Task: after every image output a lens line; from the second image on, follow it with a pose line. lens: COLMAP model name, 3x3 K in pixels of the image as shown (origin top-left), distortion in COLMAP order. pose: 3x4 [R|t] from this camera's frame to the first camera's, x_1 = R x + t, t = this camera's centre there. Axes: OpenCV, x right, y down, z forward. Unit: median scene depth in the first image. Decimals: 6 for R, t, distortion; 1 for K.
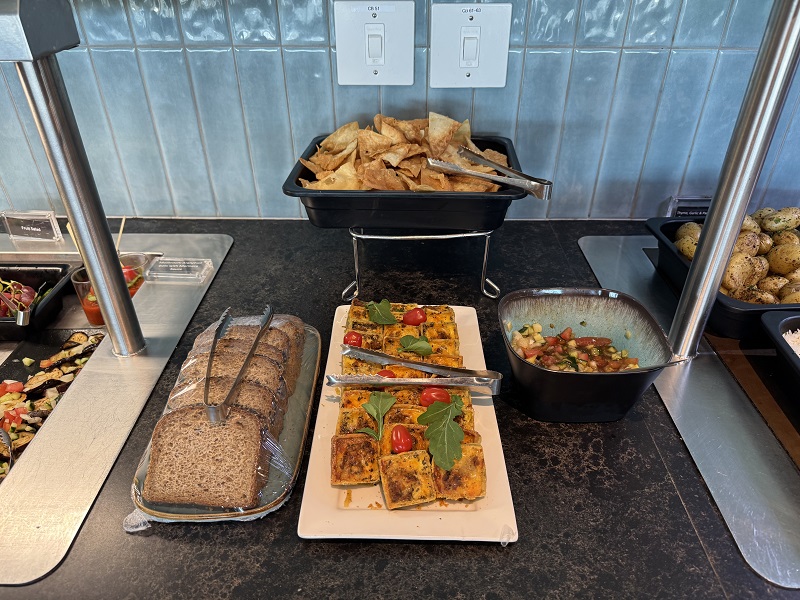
lens RADIAL K [[571.0, 0, 401.7], [0, 571.0, 303.8], [0, 0, 1]] dist [-0.003546, -0.001431]
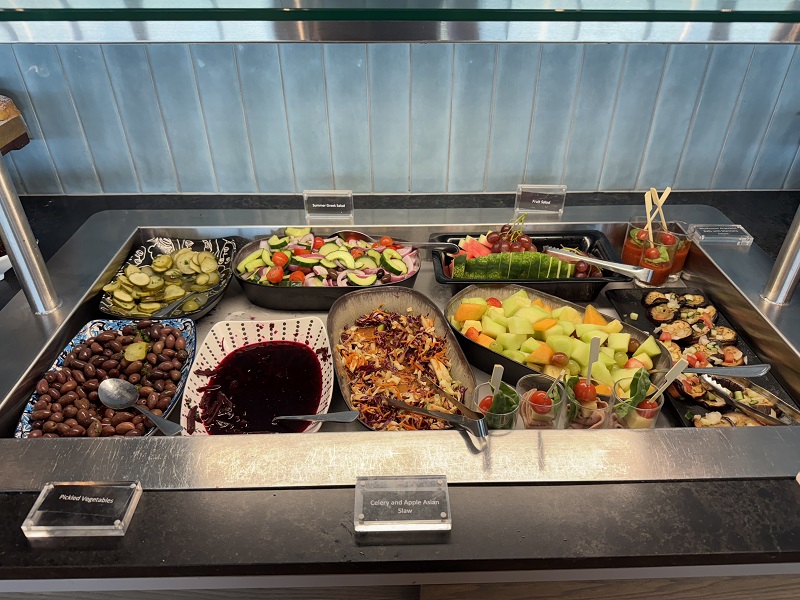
lens RADIAL K [[571.0, 0, 400.0], [0, 571.0, 299.2], [0, 0, 1]] dist [-0.003546, -0.001431]
pose [[0.999654, -0.019666, 0.017456, -0.918976], [0.019189, 0.999449, 0.027071, 0.019307], [-0.017978, -0.026726, 0.999481, -0.095982]]
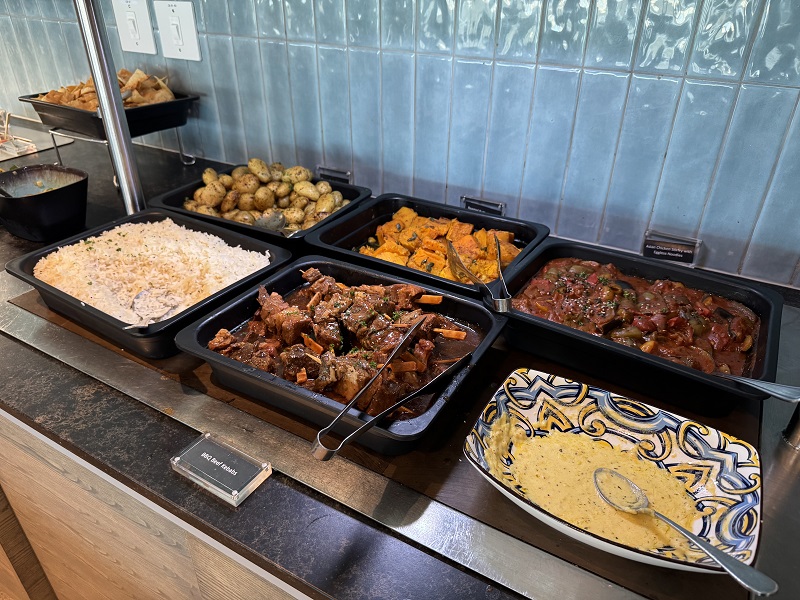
lens RADIAL K [[571.0, 0, 400.5], [0, 571.0, 297.1], [0, 0, 1]] dist [-0.003546, -0.001431]
pose [[0.856178, 0.265334, -0.443348, 1.312789], [-0.283072, 0.958715, 0.027112, 0.003599], [0.432238, 0.102286, 0.895940, 0.004448]]
